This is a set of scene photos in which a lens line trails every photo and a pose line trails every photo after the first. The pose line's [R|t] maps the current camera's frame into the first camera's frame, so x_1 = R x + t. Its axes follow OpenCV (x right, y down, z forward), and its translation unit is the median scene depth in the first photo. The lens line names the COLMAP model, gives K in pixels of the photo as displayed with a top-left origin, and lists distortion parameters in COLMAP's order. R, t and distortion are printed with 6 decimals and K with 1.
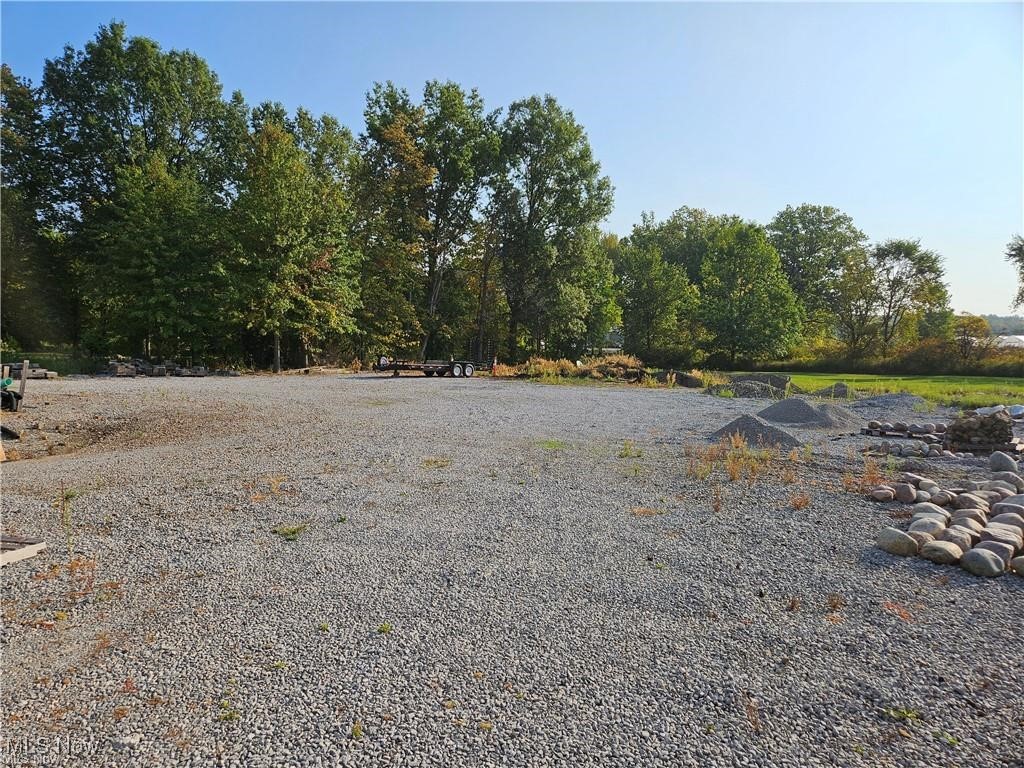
lens RADIAL K [[685.3, 0, 503.2], [0, 685.3, 384.8], [0, 0, 1]] dist [0.074597, -0.059874]
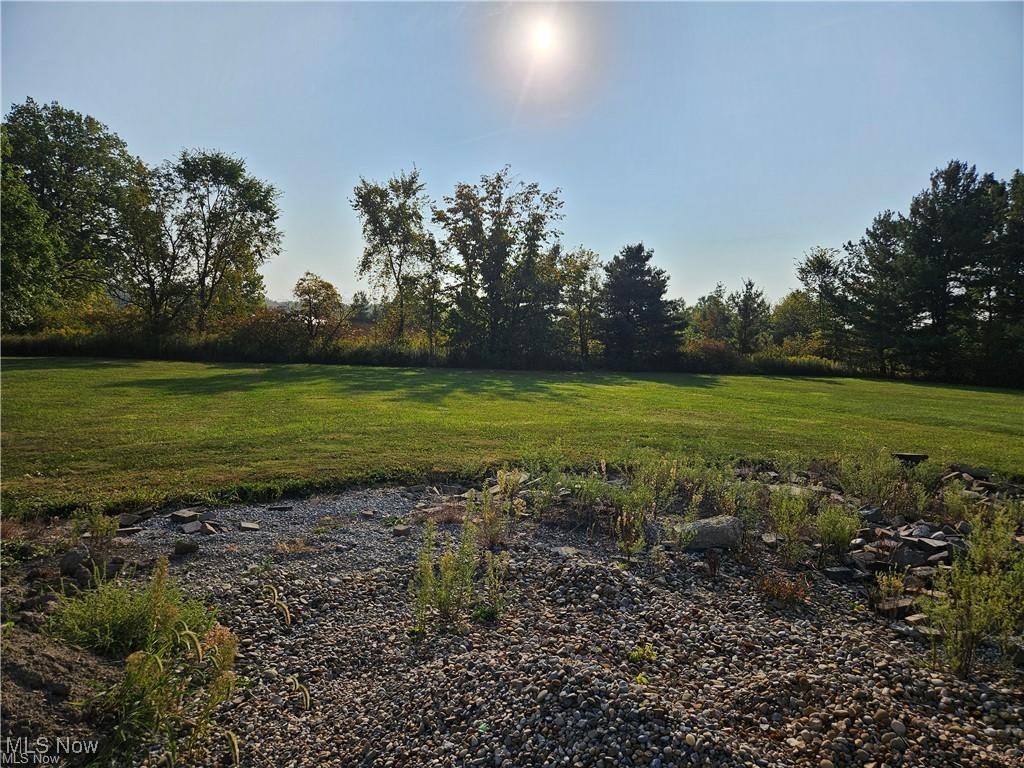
lens RADIAL K [[685.3, 0, 508.6], [0, 685.3, 390.2], [0, 0, 1]] dist [0.074597, -0.059874]
pose [[0.562822, -0.042637, 0.825477, 0.168749], [0.004107, 0.998801, 0.048789, -0.016347], [-0.826568, -0.024069, 0.562323, 0.391741]]
